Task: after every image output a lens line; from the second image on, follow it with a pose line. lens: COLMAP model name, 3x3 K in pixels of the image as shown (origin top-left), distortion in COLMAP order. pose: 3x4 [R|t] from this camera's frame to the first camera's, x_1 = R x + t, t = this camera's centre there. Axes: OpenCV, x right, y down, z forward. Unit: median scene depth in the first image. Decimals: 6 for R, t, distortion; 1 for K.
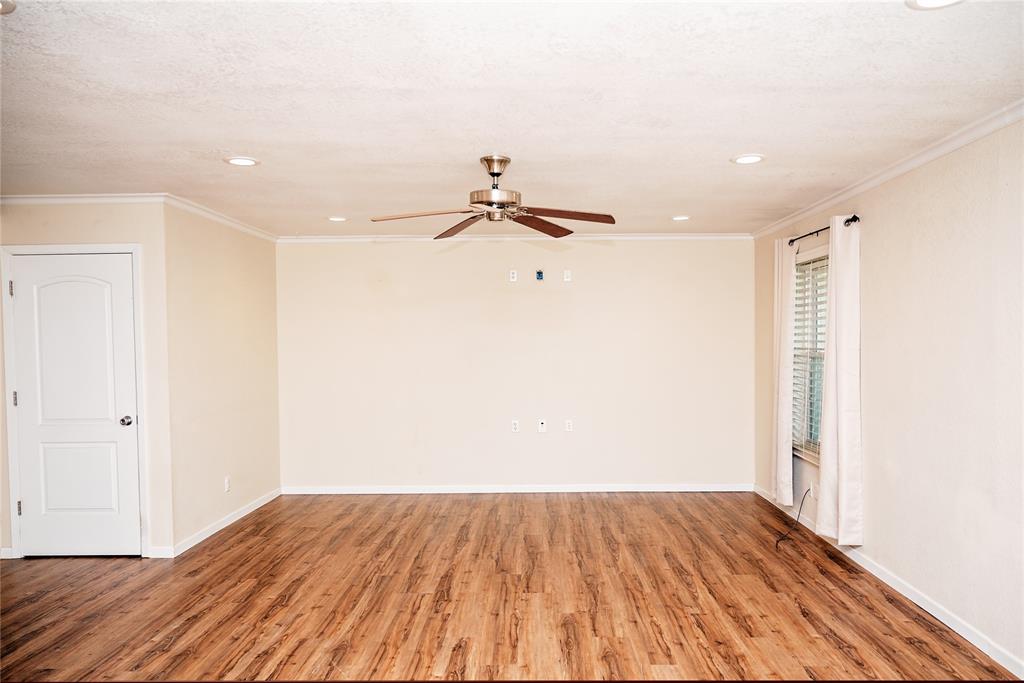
lens RADIAL K [[748.4, 0, 508.3], [0, 748.4, 344.2], [0, 0, 1]] dist [-0.001306, -0.004491]
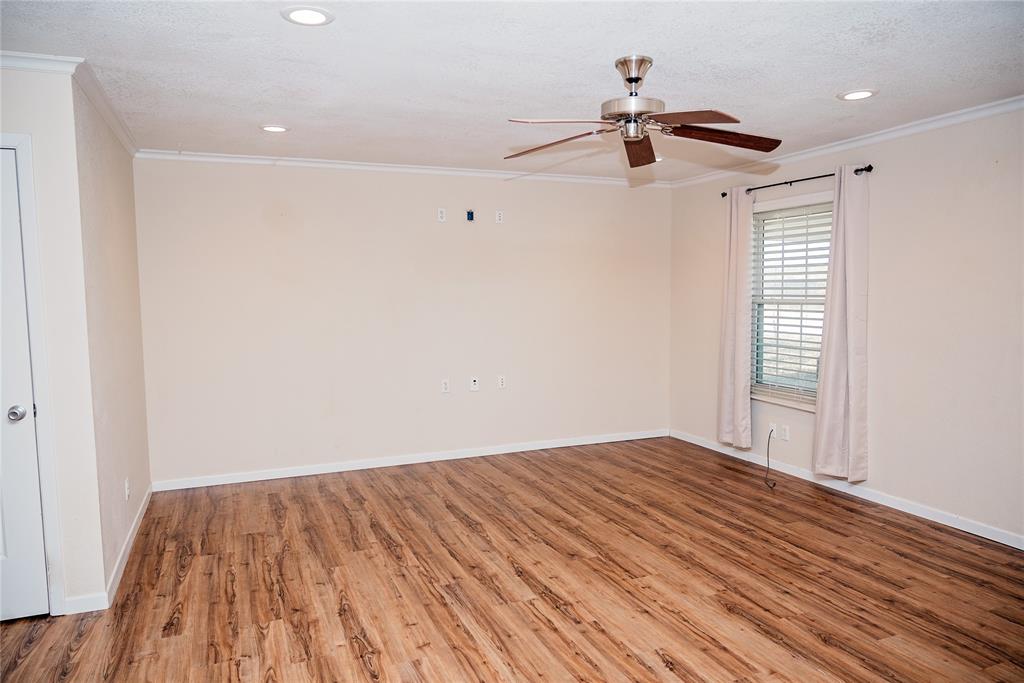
lens RADIAL K [[723.0, 0, 513.7], [0, 723.0, 334.9], [0, 0, 1]] dist [-0.002336, -0.001464]
pose [[0.910941, -0.027492, 0.411619, -0.399719], [0.005346, 0.998480, 0.054858, 0.004106], [-0.412502, -0.047772, 0.909703, 0.282152]]
